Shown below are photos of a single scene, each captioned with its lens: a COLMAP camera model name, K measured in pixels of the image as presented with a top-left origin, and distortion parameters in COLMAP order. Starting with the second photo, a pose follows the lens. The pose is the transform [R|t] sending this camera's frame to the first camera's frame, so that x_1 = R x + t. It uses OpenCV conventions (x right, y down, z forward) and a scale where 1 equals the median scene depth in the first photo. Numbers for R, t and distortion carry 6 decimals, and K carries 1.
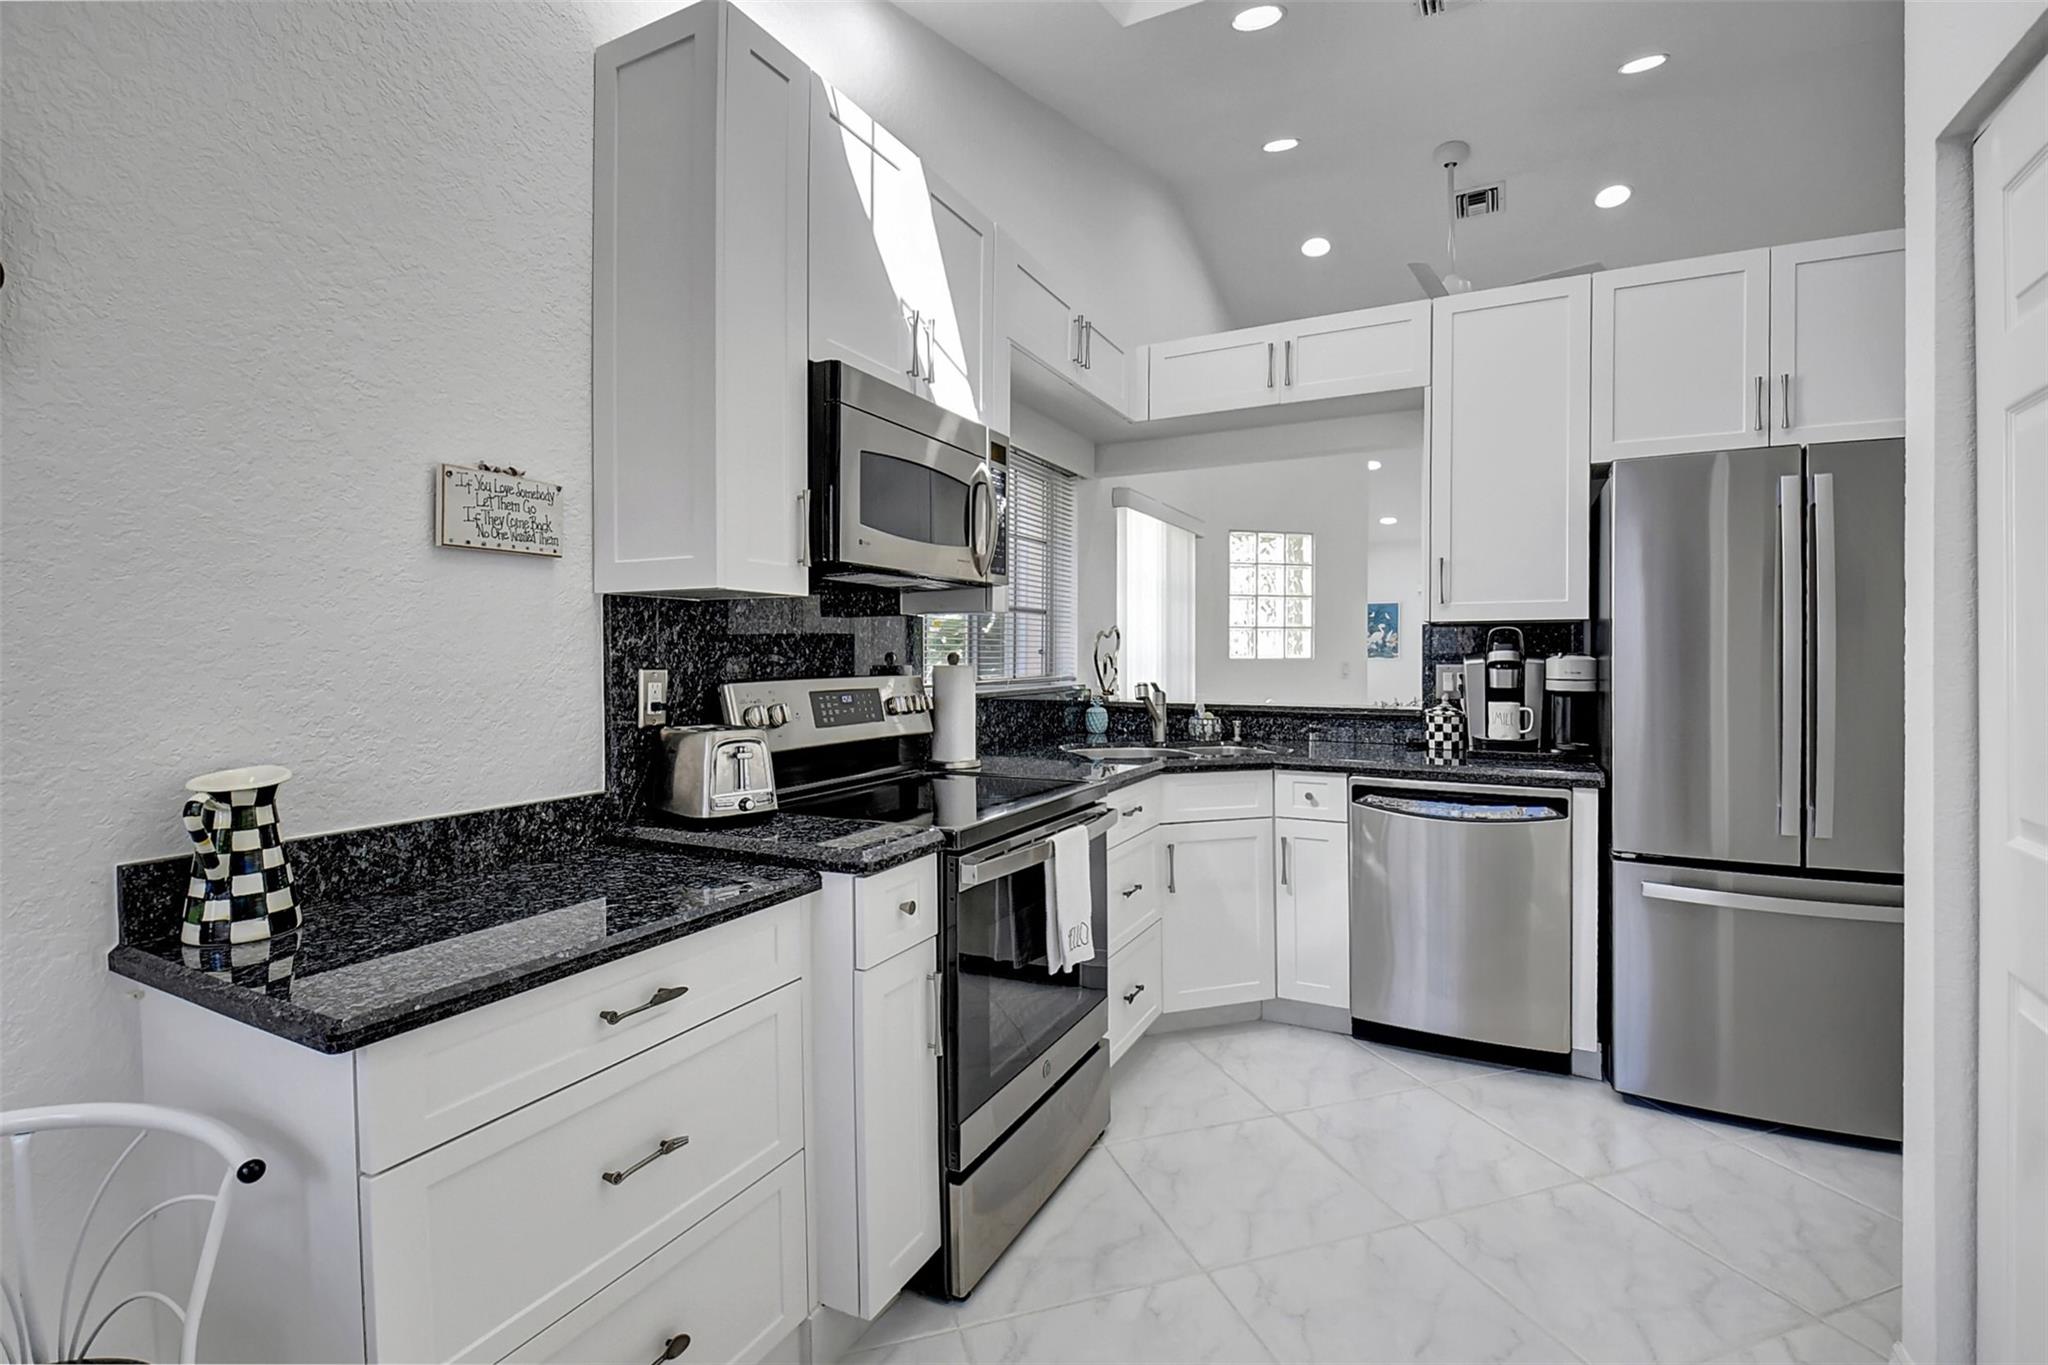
lens RADIAL K [[896.6, 0, 1017.3], [0, 896.6, 658.7], [0, 0, 1]] dist [0.001182, -0.022856]
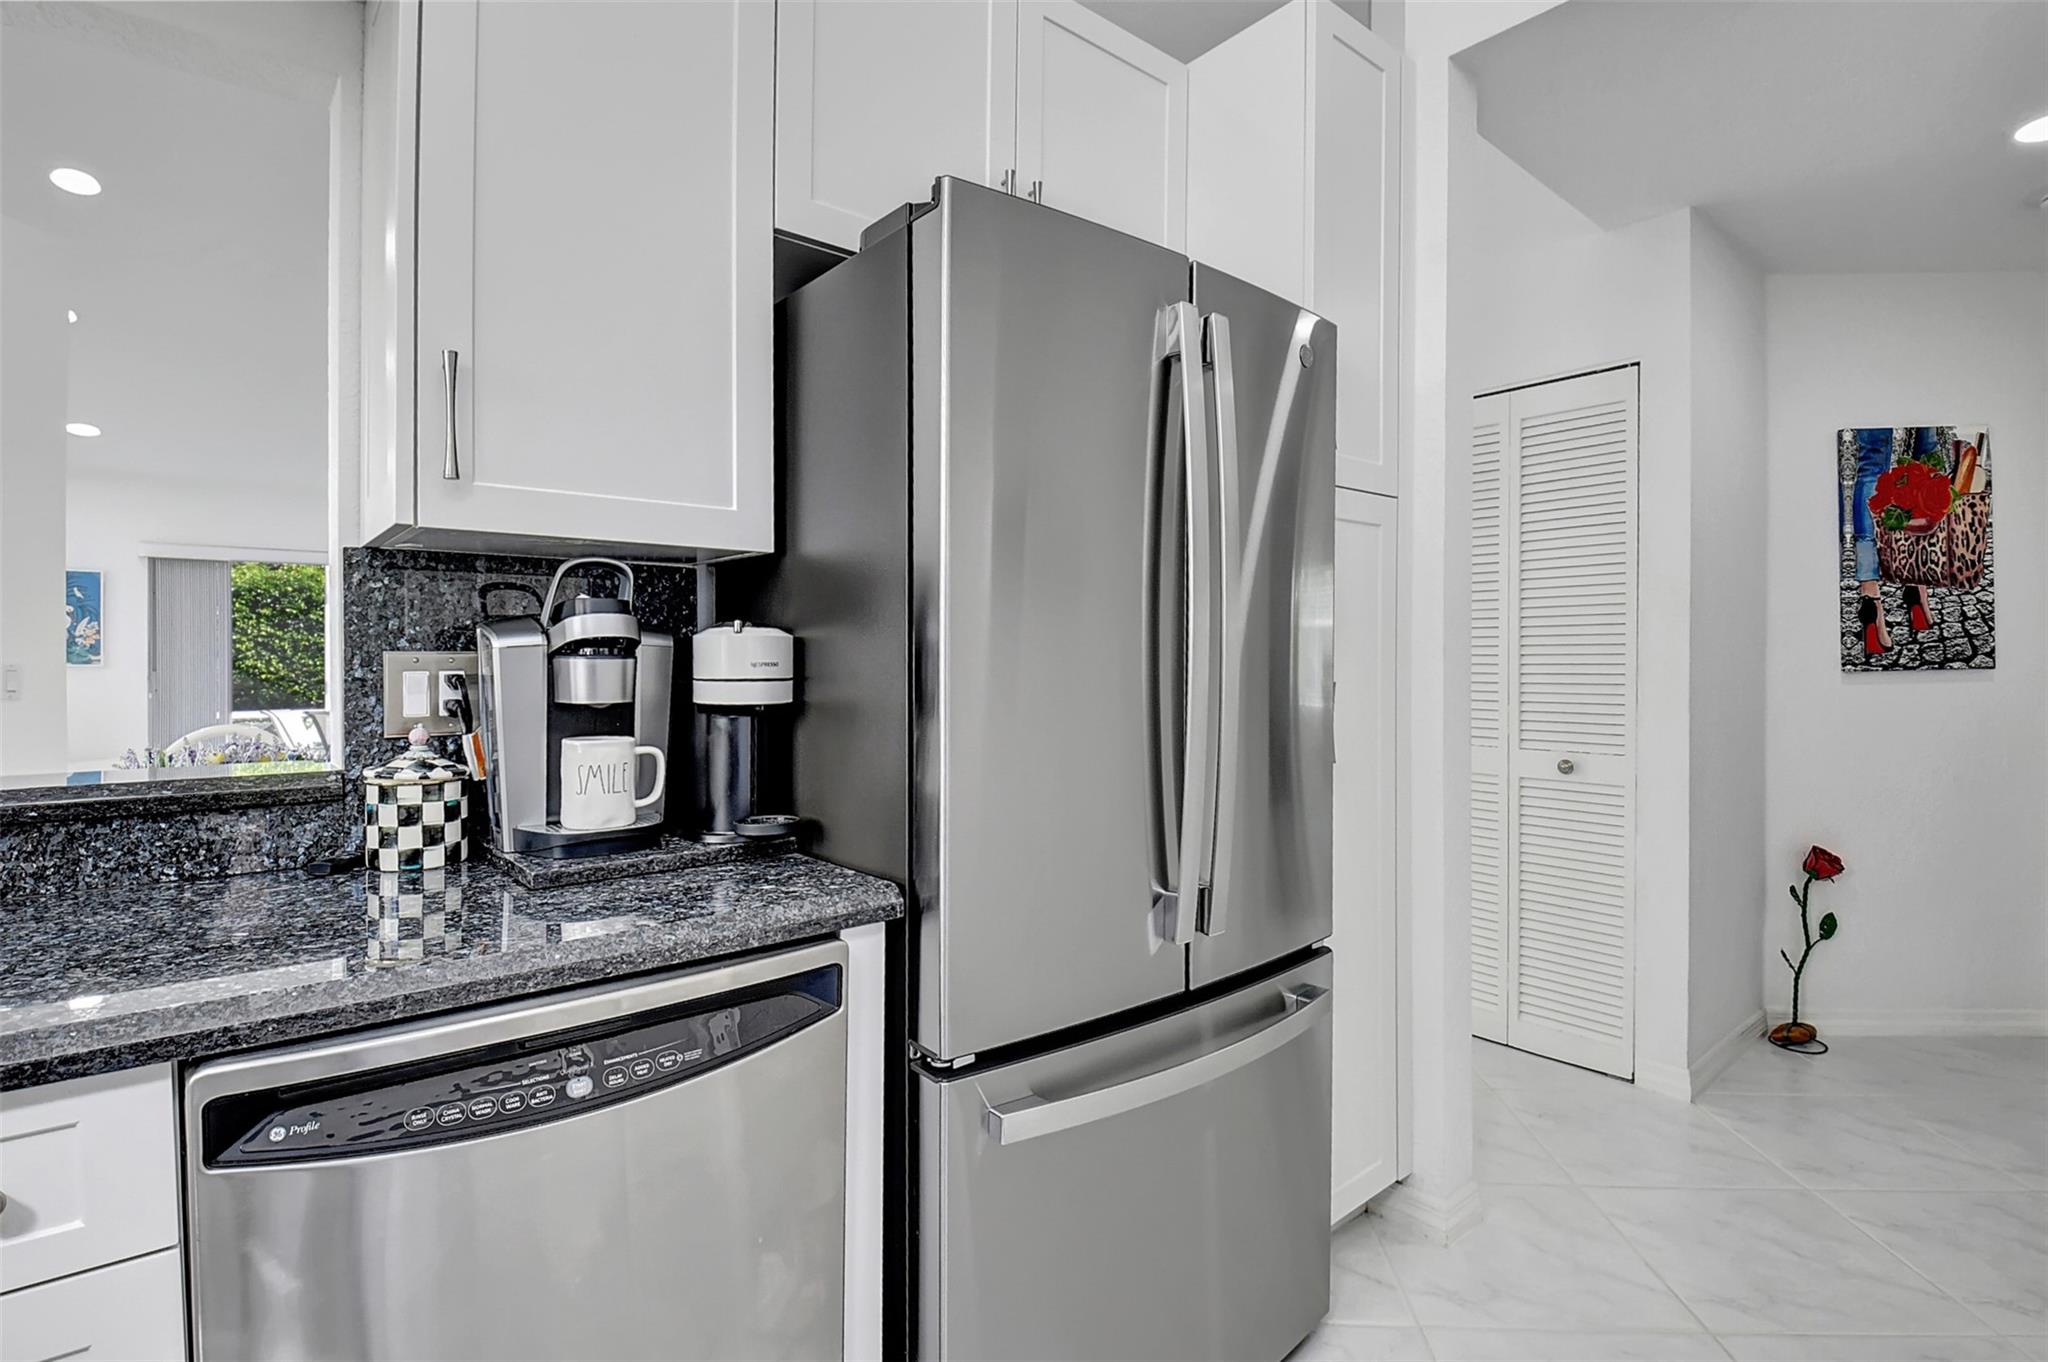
lens RADIAL K [[971.8, 0, 1024.0], [0, 971.8, 653.1], [0, 0, 1]] dist [0.001813, -0.014417]
pose [[0.369690, 0.007564, 0.929124, 0.197151], [0.008838, 0.999893, -0.011657, 0.016315], [-0.929113, 0.012521, 0.369584, 0.651157]]
